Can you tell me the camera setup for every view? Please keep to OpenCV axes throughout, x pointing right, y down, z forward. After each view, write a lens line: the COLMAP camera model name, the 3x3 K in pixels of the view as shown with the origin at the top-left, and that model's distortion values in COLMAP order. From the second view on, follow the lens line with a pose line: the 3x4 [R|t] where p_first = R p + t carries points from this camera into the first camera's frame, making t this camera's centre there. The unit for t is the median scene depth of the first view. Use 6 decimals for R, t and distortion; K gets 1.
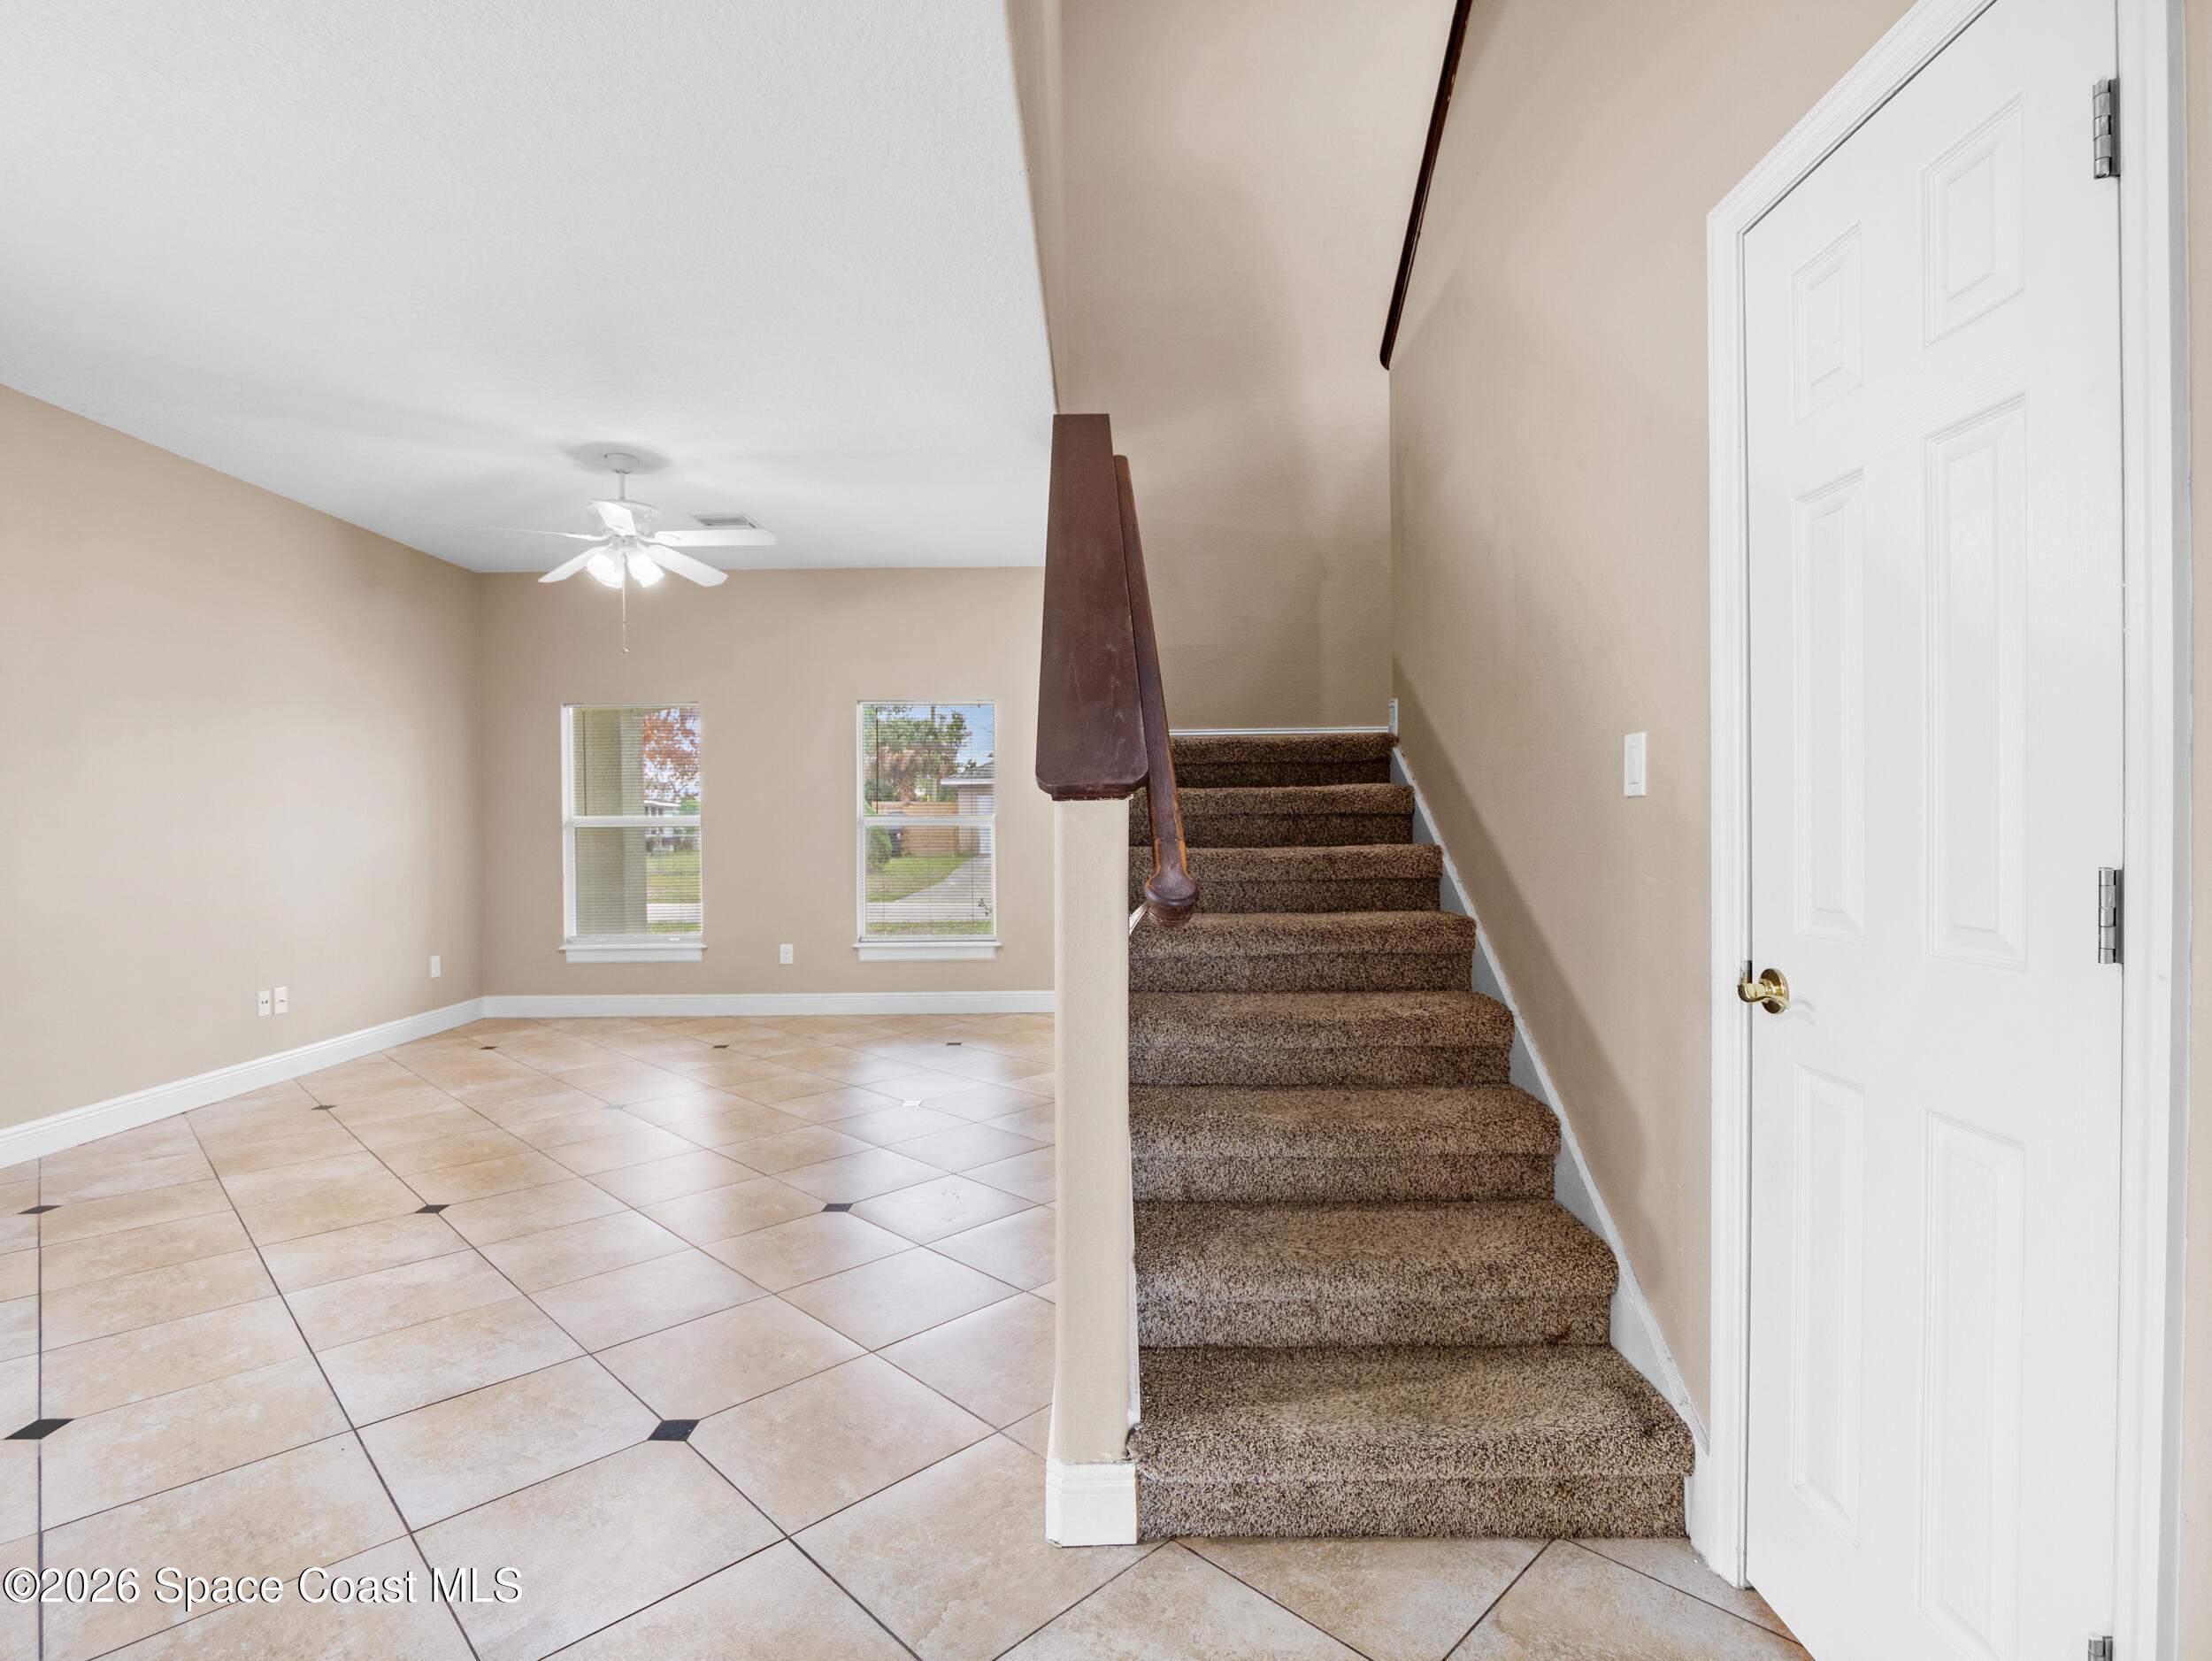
lens RADIAL K [[1072.8, 0, 1103.3], [0, 1072.8, 821.6], [0, 0, 1]] dist [-0.012585, -0.000546]
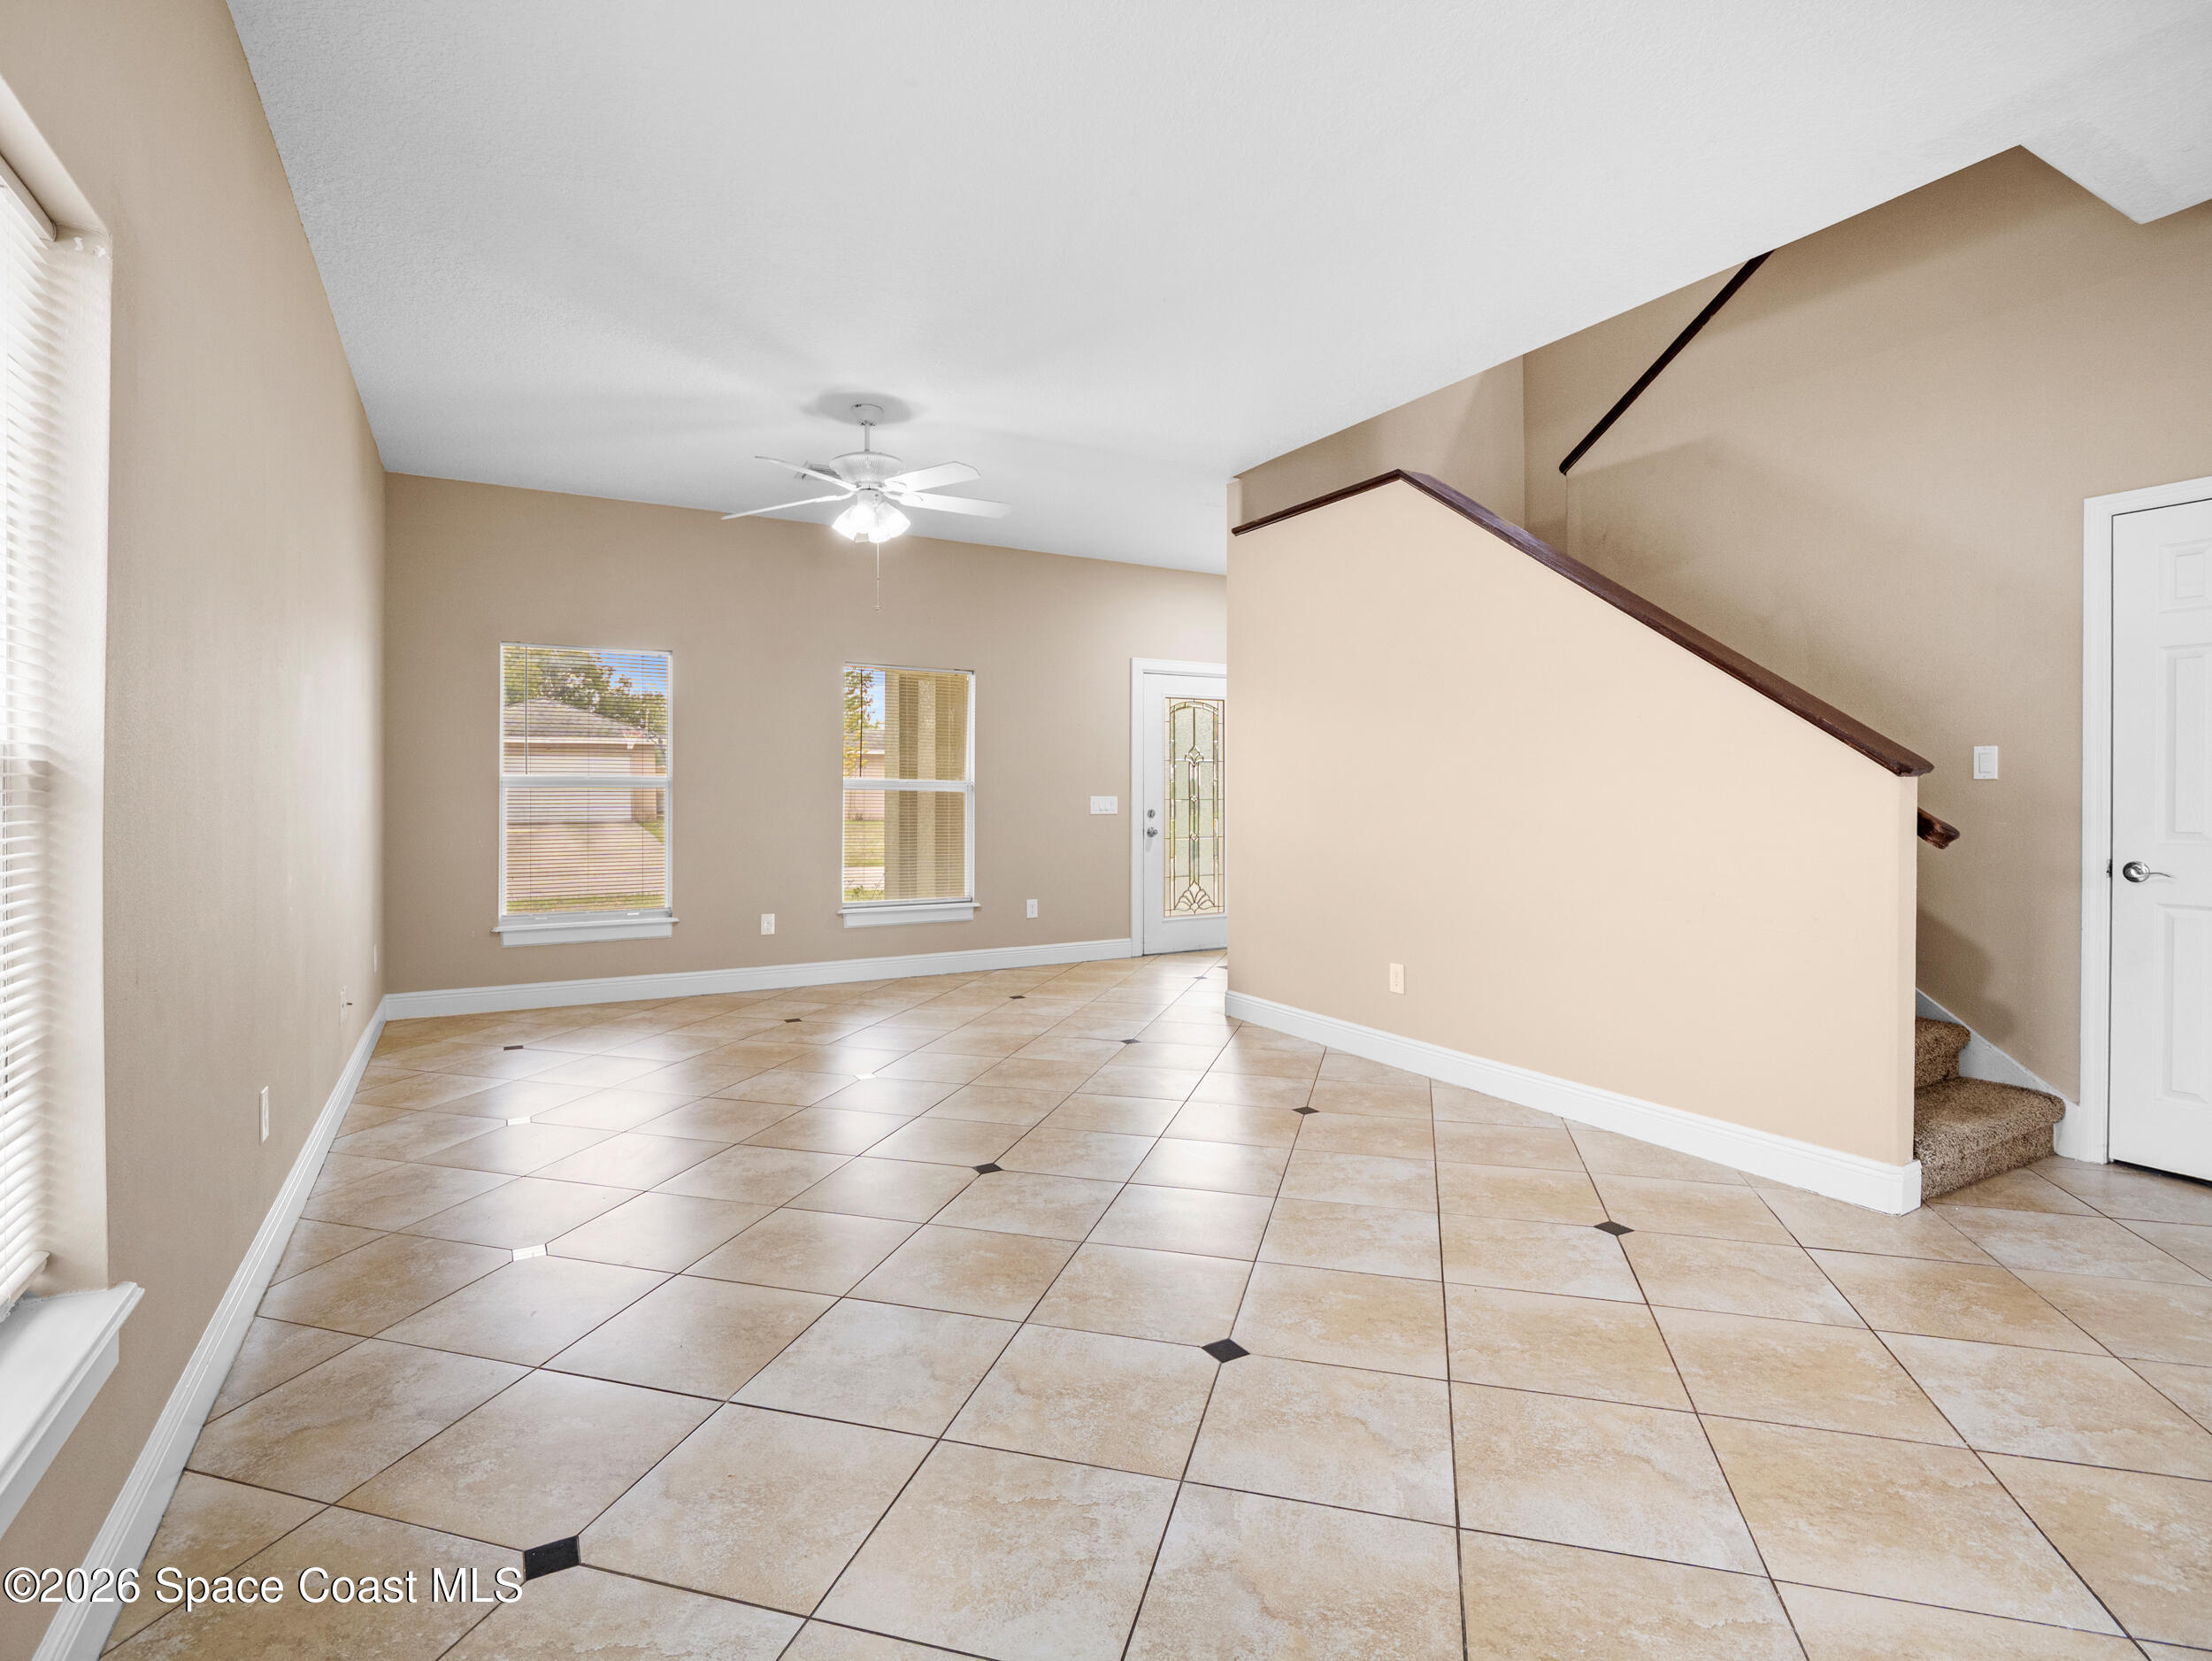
lens RADIAL K [[1065.0, 0, 1095.9], [0, 1065.0, 767.6], [0, 0, 1]] dist [-0.014433, -0.000118]
pose [[0.872338, 0.023715, 0.488327, -1.032462], [-0.012287, 0.999571, -0.026593, 0.014225], [-0.488748, 0.017198, 0.872255, 0.079550]]
